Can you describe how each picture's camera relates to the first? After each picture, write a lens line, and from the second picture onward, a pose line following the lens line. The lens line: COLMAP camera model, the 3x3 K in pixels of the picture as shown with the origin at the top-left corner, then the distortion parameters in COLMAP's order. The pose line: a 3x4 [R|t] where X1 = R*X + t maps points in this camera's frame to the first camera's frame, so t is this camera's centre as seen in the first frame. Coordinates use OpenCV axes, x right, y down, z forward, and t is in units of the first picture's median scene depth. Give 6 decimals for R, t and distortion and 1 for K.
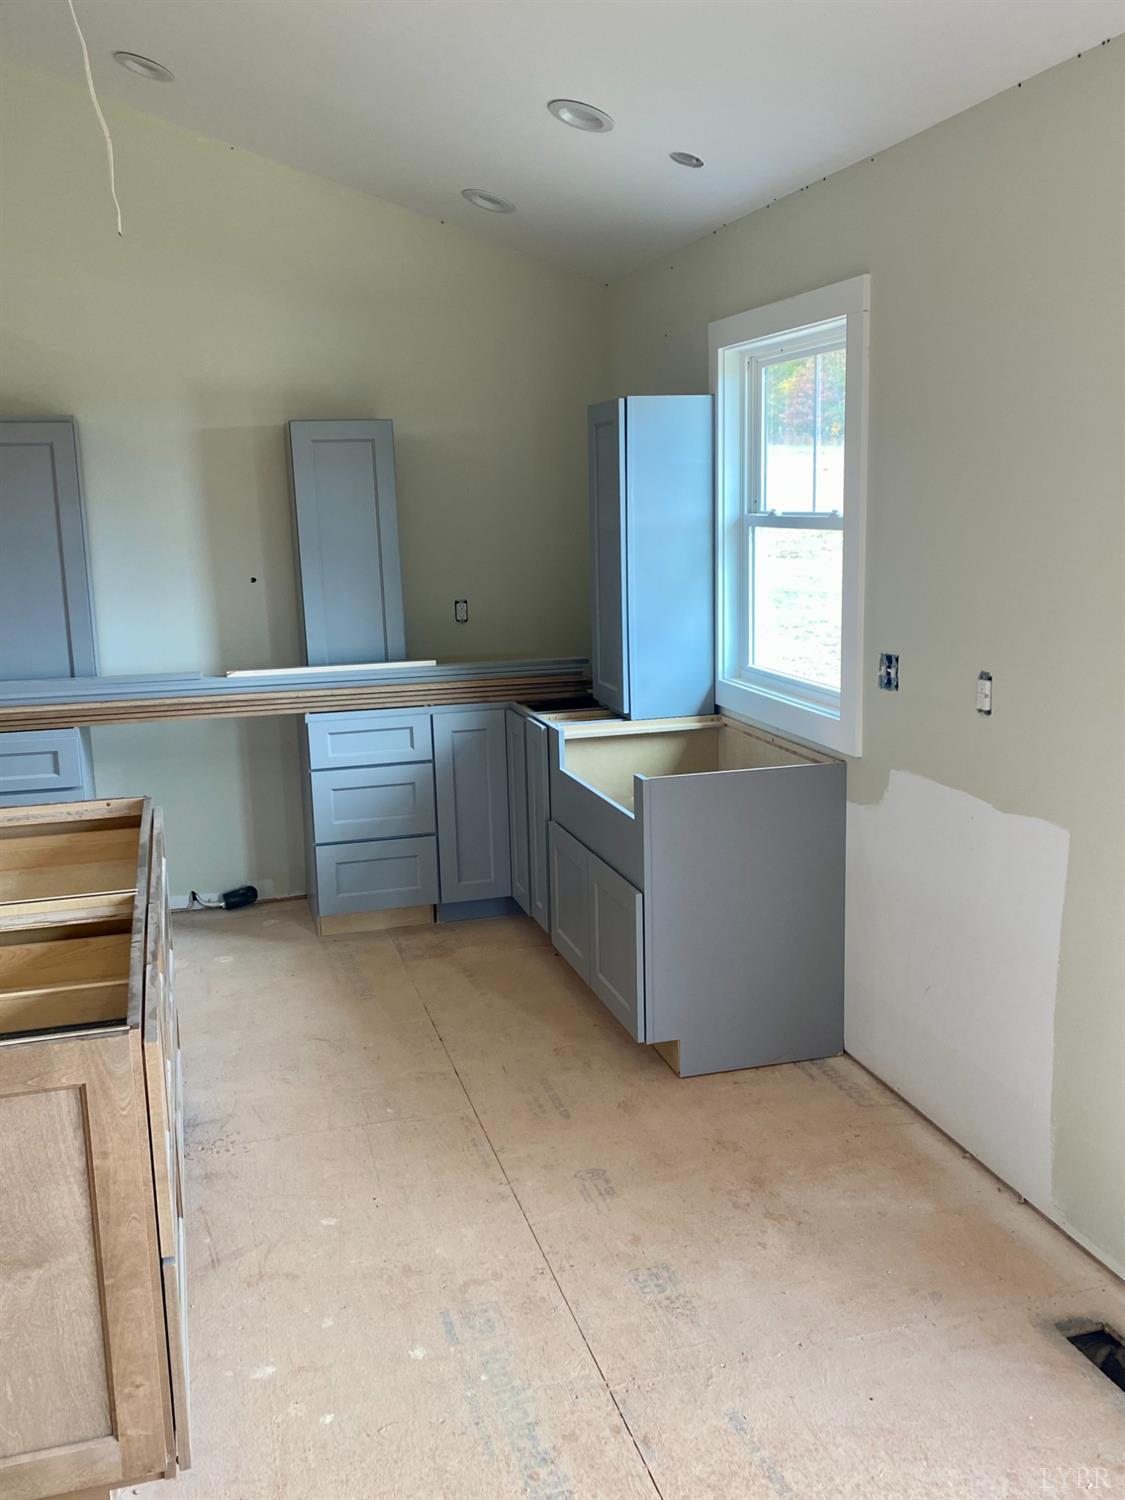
lens RADIAL K [[1341.6, 0, 561.0], [0, 1341.6, 759.1], [0, 0, 1]] dist [0.172236, -0.427151]
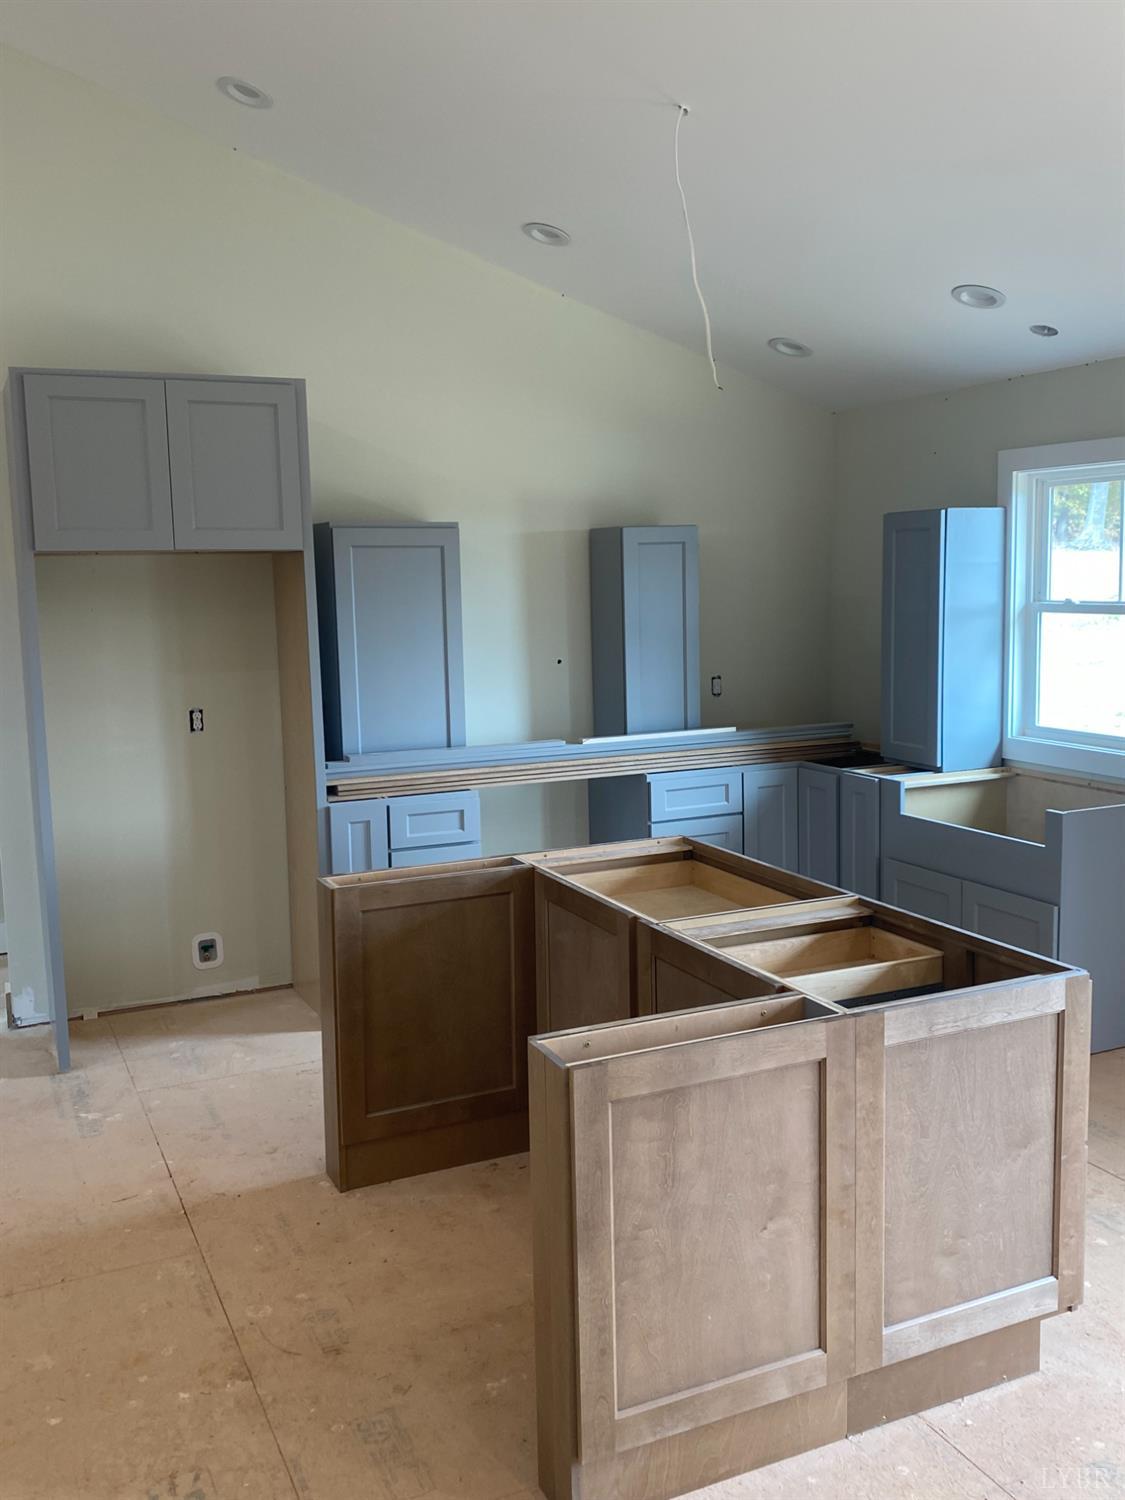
lens RADIAL K [[1341.6, 0, 561.0], [0, 1341.6, 759.1], [0, 0, 1]] dist [0.172236, -0.427151]
pose [[0.988454, -0.019198, 0.150298, -0.462343], [0.028226, 0.997908, -0.058167, 0.019938], [-0.148867, 0.061738, 0.986928, -0.143761]]
